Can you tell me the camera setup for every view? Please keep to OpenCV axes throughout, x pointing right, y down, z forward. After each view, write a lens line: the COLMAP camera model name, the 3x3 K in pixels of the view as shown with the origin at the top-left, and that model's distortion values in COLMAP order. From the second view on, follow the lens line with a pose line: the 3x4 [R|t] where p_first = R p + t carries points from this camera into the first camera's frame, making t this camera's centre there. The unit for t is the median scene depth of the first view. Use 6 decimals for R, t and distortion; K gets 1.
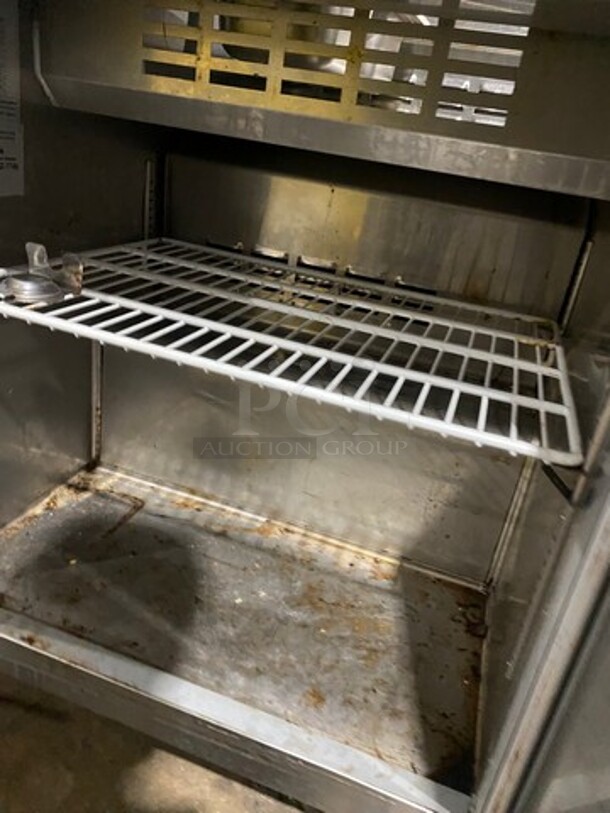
lens RADIAL K [[625.1, 0, 305.0], [0, 625.1, 406.5], [0, 0, 1]] dist [0.000266, -0.005467]
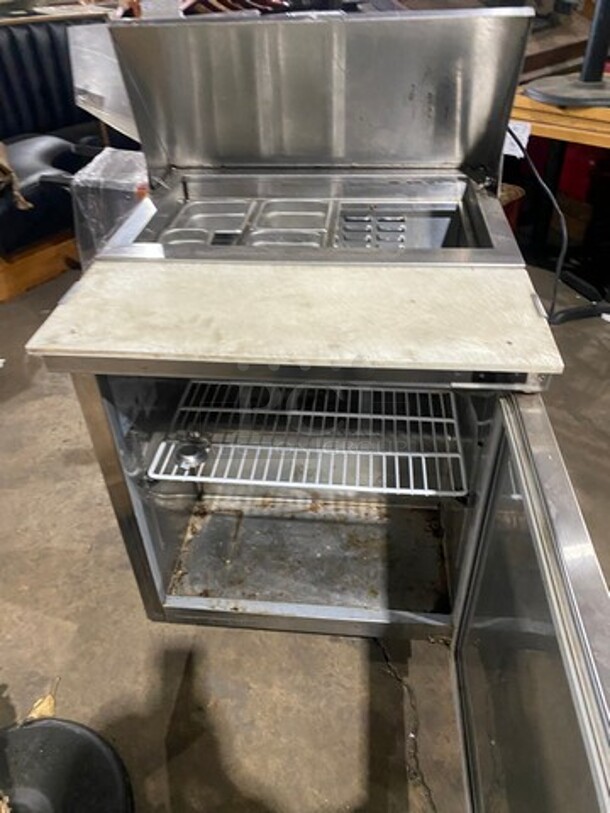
lens RADIAL K [[625.1, 0, 305.0], [0, 625.1, 406.5], [0, 0, 1]] dist [0.000266, -0.005467]
pose [[0.961371, -0.266224, 0.069933, -0.145996], [0.240485, 0.935972, 0.257144, -0.573492], [-0.133913, -0.230393, 0.963839, -0.684380]]
